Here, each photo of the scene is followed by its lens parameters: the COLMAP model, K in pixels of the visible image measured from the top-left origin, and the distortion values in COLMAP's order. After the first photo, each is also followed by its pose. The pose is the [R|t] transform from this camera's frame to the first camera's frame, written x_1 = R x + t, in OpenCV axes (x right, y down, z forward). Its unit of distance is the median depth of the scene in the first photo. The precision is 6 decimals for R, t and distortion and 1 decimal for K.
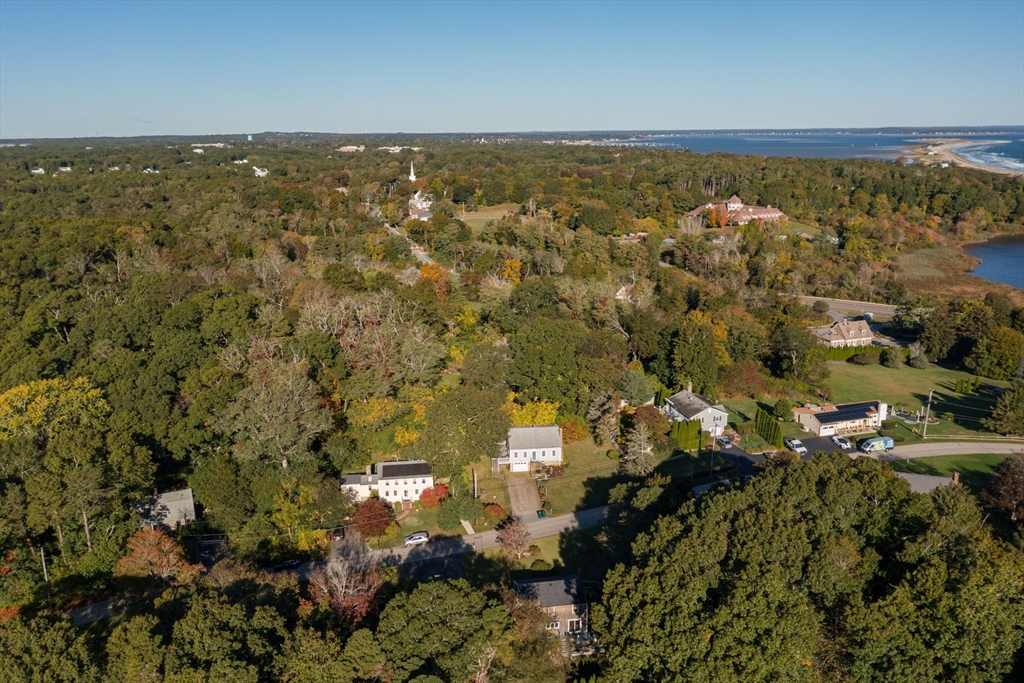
lens RADIAL K [[812.4, 0, 514.0], [0, 812.4, 342.3], [0, 0, 1]] dist [-0.038670, 0.007490]
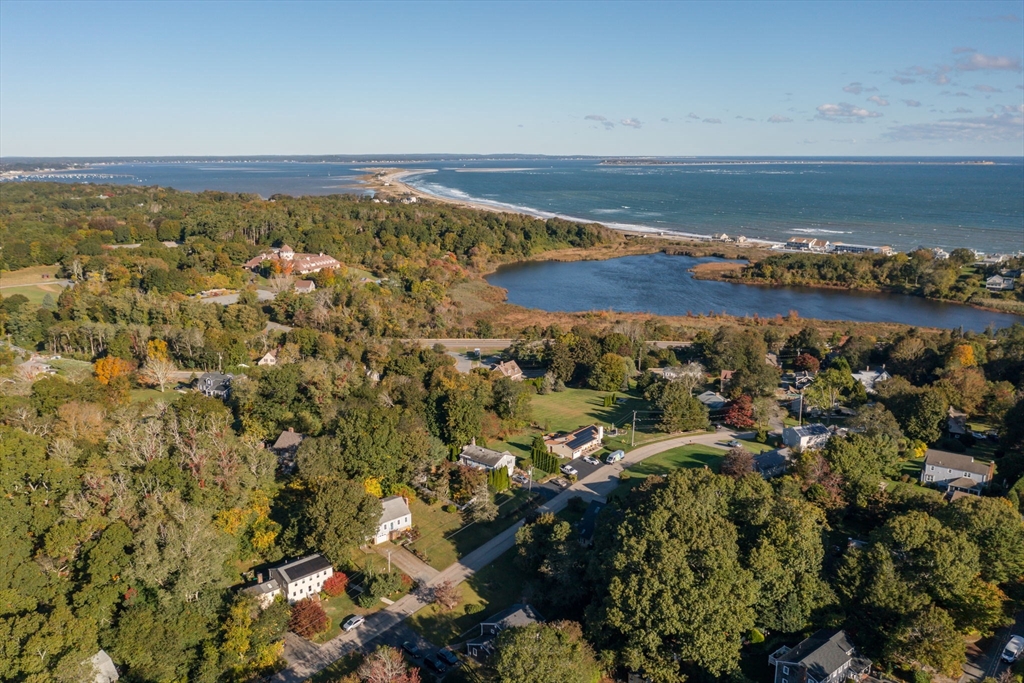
lens RADIAL K [[812.4, 0, 510.5], [0, 812.4, 338.4], [0, 0, 1]] dist [-0.038670, 0.007490]
pose [[0.799505, -0.119086, 0.588737, -0.492181], [0.139830, 0.990121, 0.010385, -0.115639], [-0.584157, 0.074020, 0.808258, -0.062115]]
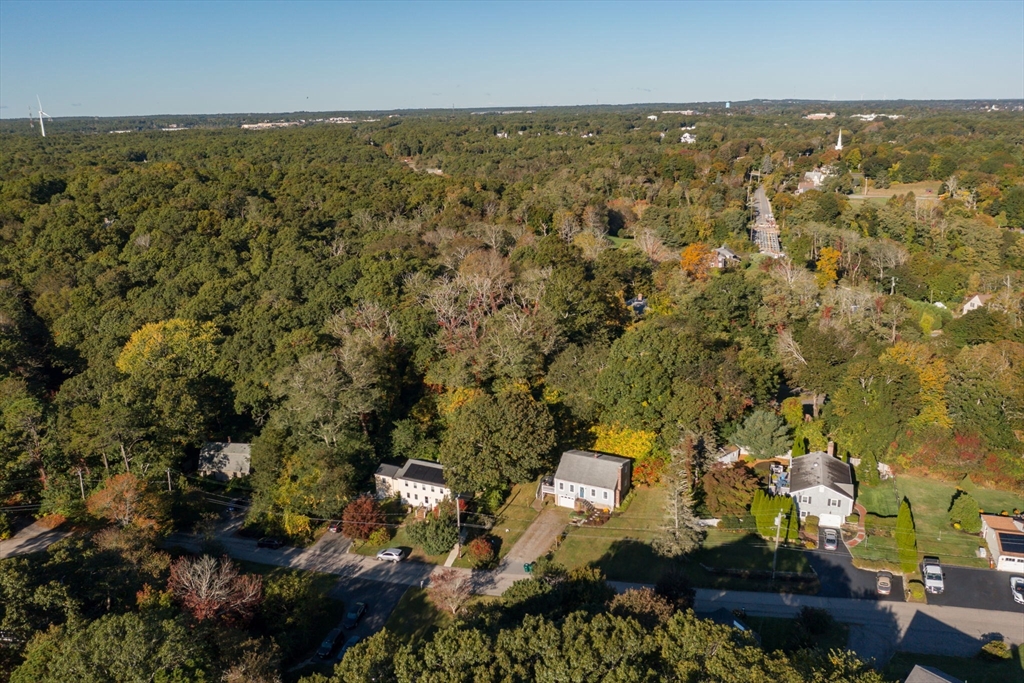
lens RADIAL K [[812.4, 0, 508.3], [0, 812.4, 341.5], [0, 0, 1]] dist [-0.038670, 0.007490]
pose [[0.838582, 0.141561, -0.526061, 0.362072], [-0.122100, 0.989921, 0.071747, -0.055492], [0.530915, 0.004067, 0.847415, 0.283084]]
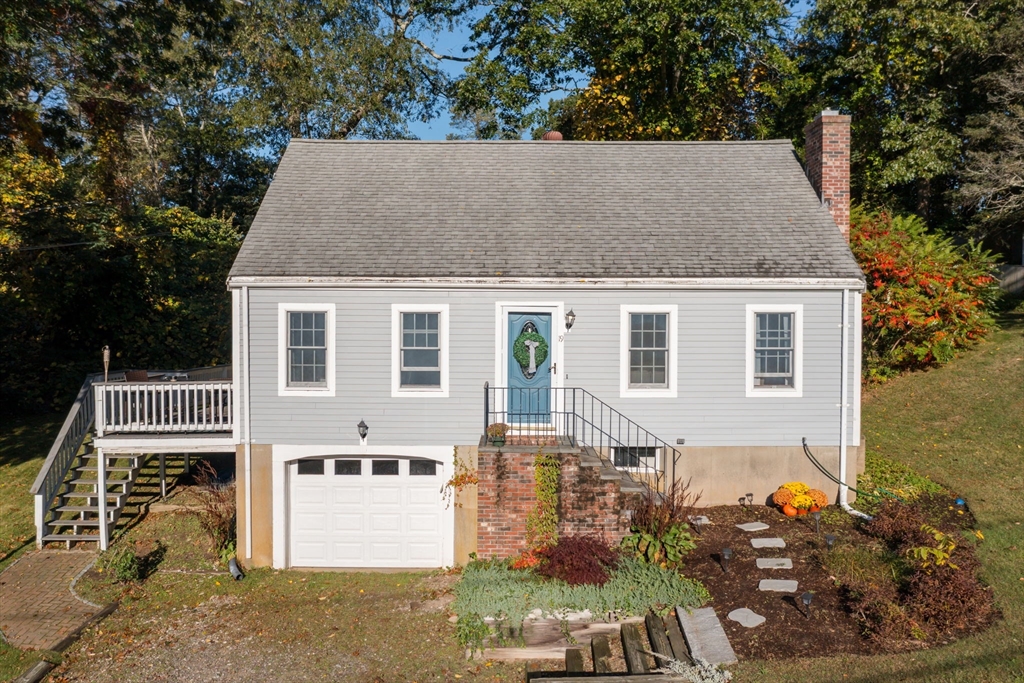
lens RADIAL K [[812.4, 0, 513.6], [0, 812.4, 333.9], [0, 0, 1]] dist [-0.038670, 0.007490]
pose [[0.996218, 0.017850, -0.085037, 0.029827], [-0.036826, 0.973162, -0.227155, 0.154458], [0.078700, 0.229428, 0.970139, 0.918151]]
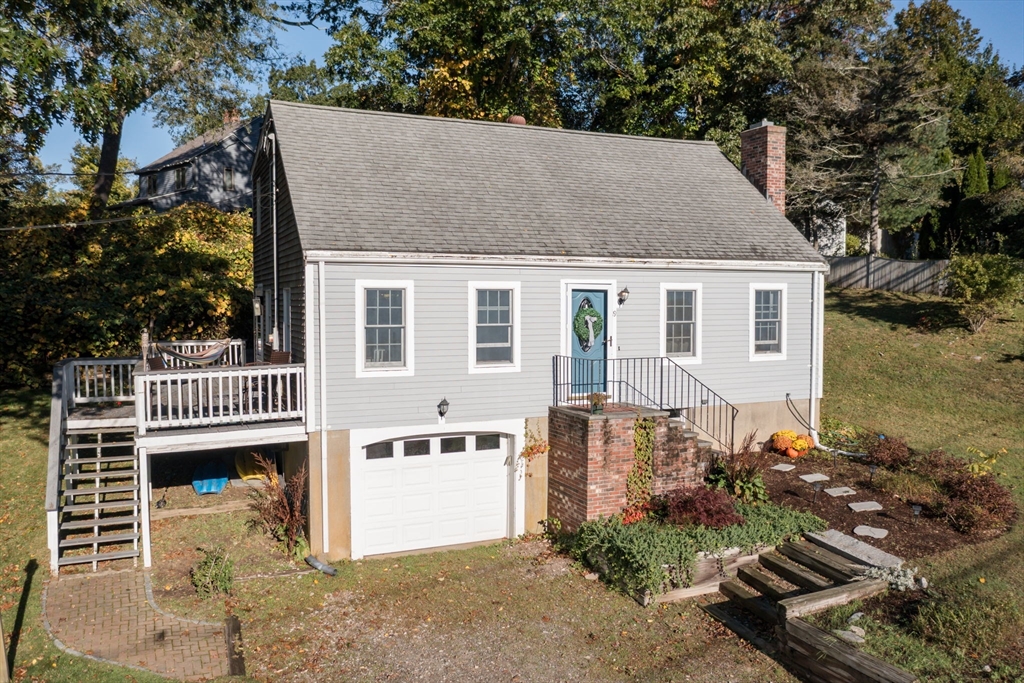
lens RADIAL K [[812.4, 0, 518.7], [0, 812.4, 331.7], [0, 0, 1]] dist [-0.038670, 0.007490]
pose [[0.943206, -0.000342, 0.332209, -0.011304], [0.069980, 0.977765, -0.197680, 0.154950], [-0.324755, 0.209701, 0.922258, 0.919634]]
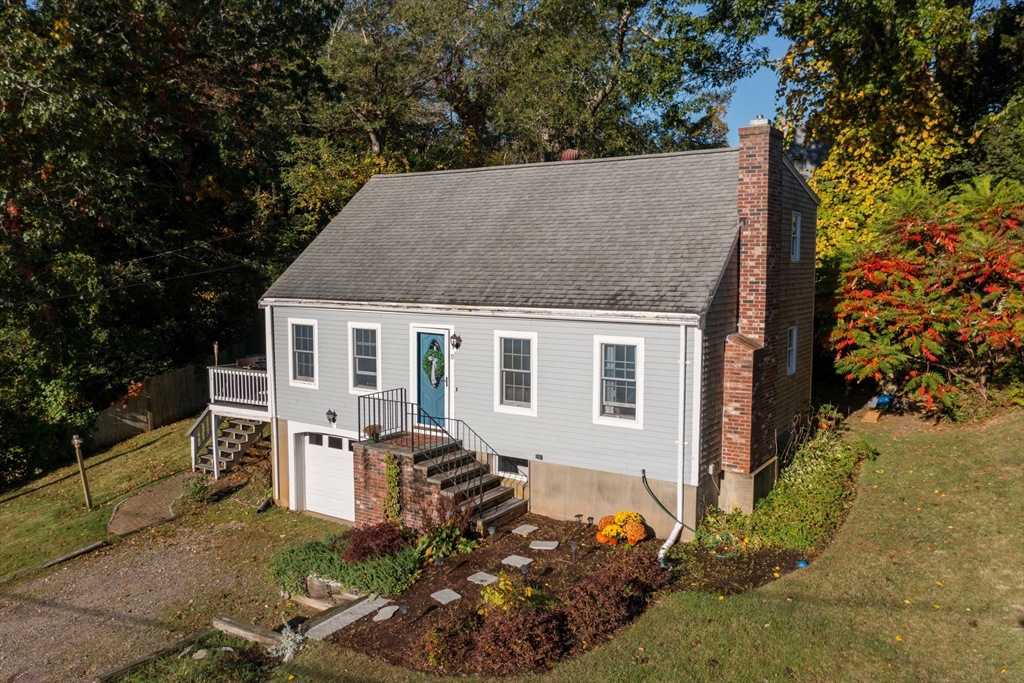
lens RADIAL K [[812.4, 0, 510.7], [0, 812.4, 336.1], [0, 0, 1]] dist [-0.038670, 0.007490]
pose [[0.781605, 0.070529, -0.619774, 0.091273], [-0.163609, 0.981981, -0.094581, 0.141855], [0.601936, 0.175326, 0.779060, 0.927081]]
